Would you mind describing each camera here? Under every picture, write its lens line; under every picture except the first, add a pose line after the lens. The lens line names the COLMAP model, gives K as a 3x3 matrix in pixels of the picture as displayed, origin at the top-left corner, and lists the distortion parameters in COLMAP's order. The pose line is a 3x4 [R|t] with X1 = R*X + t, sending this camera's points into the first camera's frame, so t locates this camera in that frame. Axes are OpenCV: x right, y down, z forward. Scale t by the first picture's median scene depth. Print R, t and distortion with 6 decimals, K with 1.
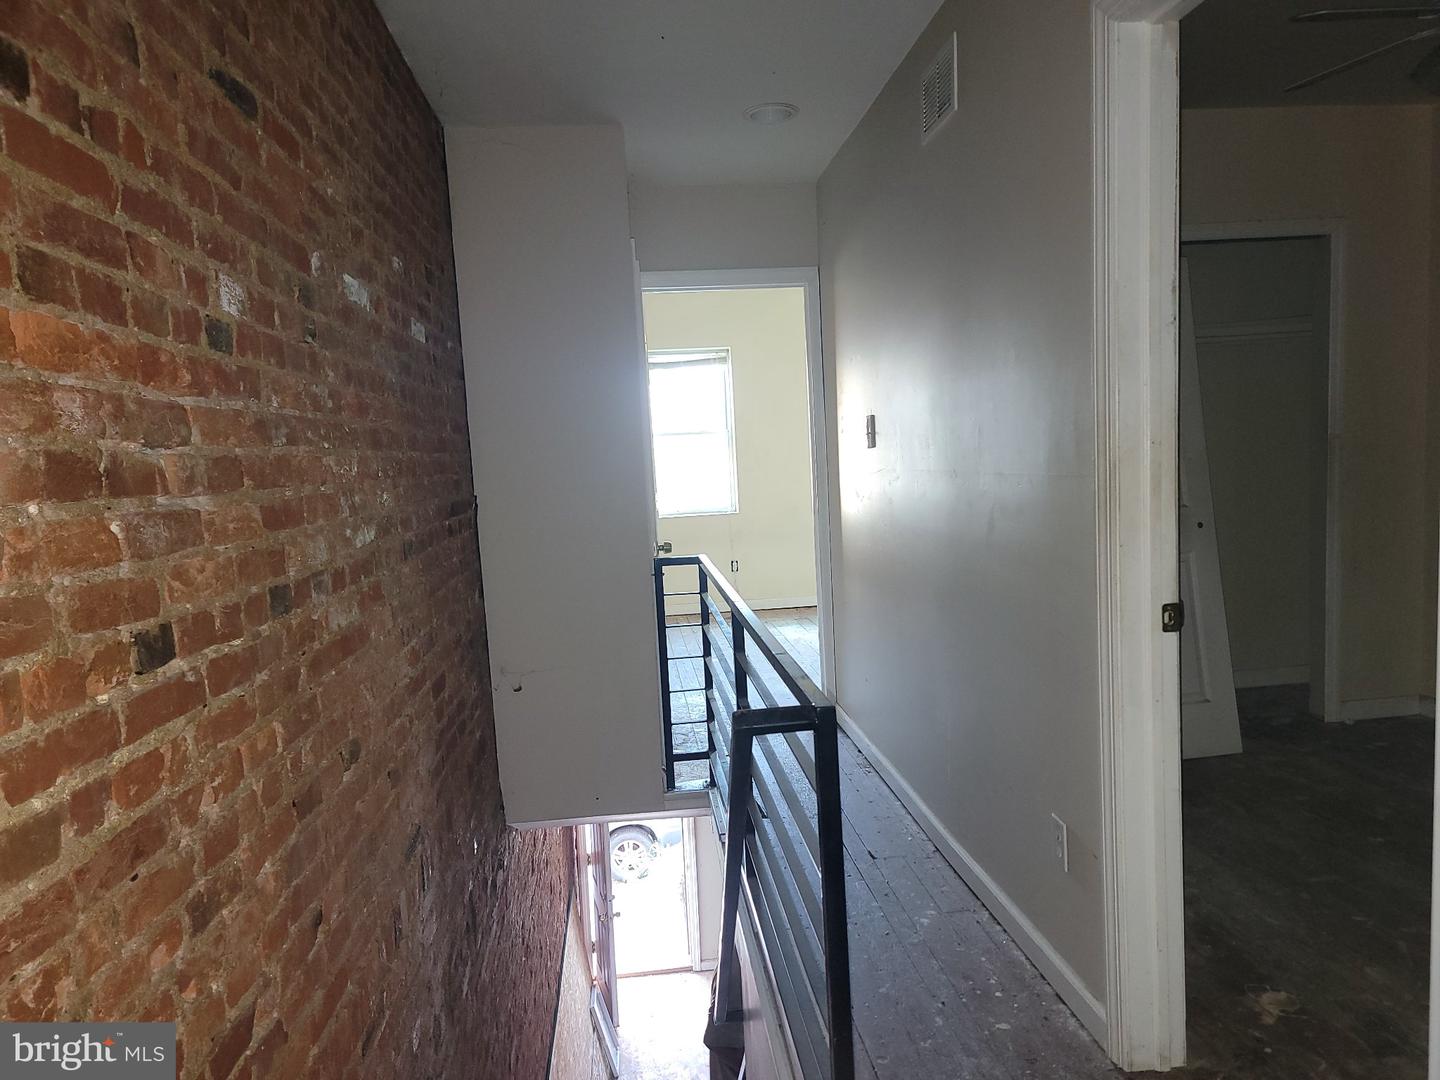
lens RADIAL K [[997.8, 0, 725.3], [0, 997.8, 535.2], [0, 0, 1]] dist [0.054717, -0.035396]
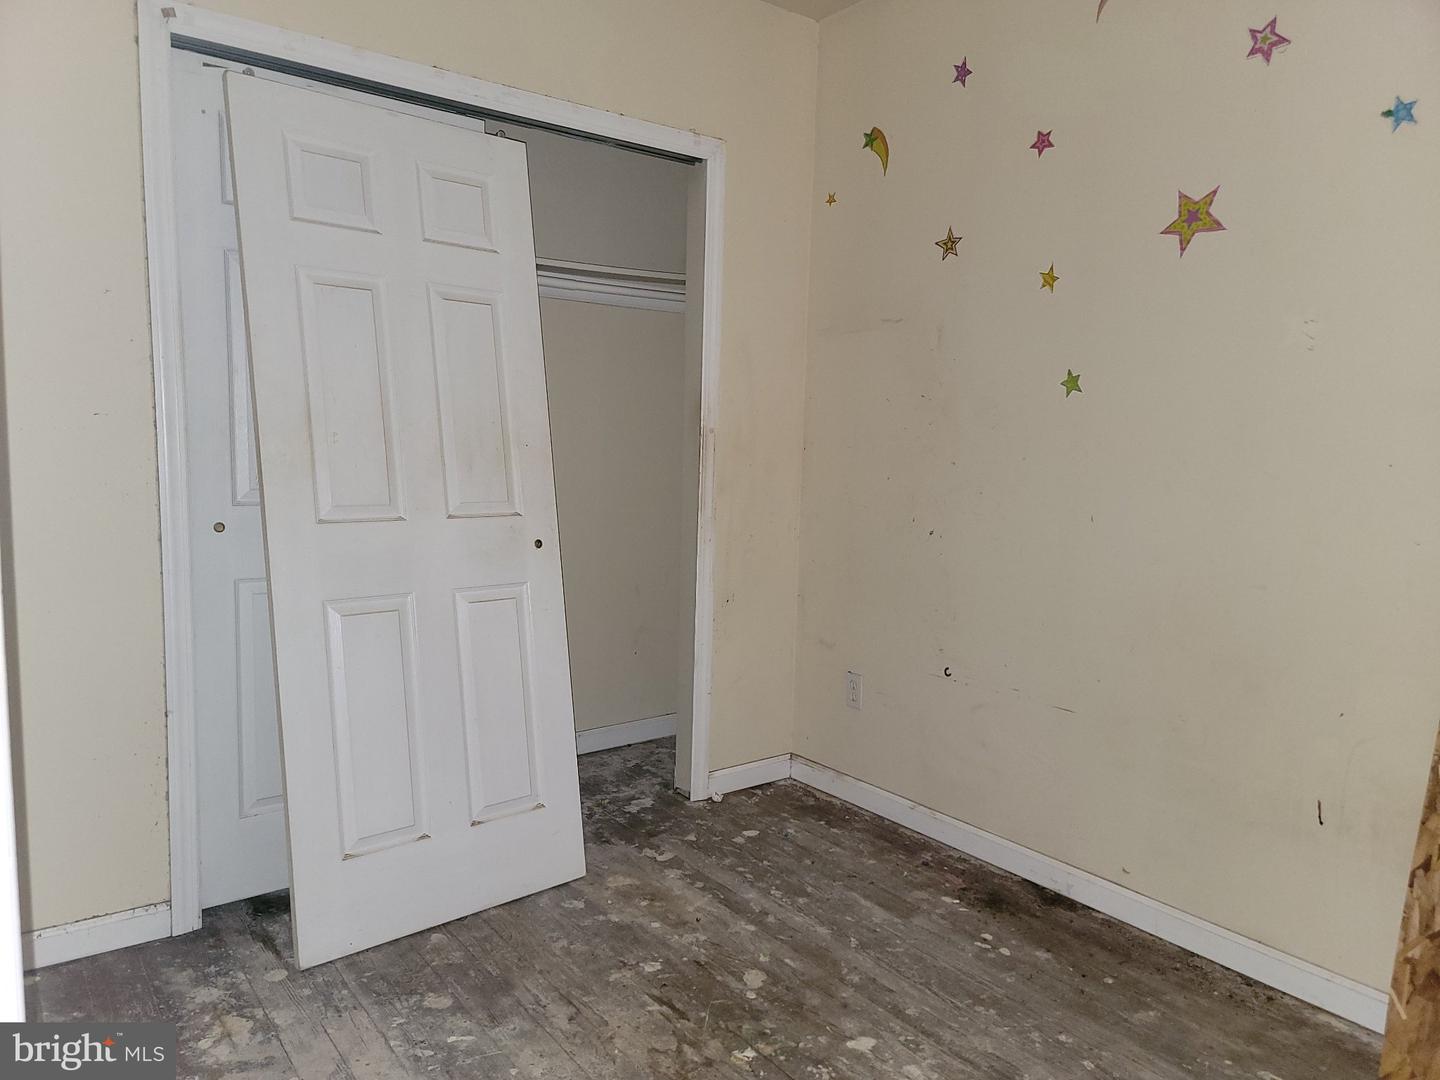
lens RADIAL K [[997.8, 0, 714.8], [0, 997.8, 538.1], [0, 0, 1]] dist [0.054717, -0.035396]
pose [[0.857912, 0.014977, 0.513578, 0.221664], [-0.017947, 0.999839, 0.000823, -0.016279], [-0.513483, -0.009923, 0.858042, 0.352931]]
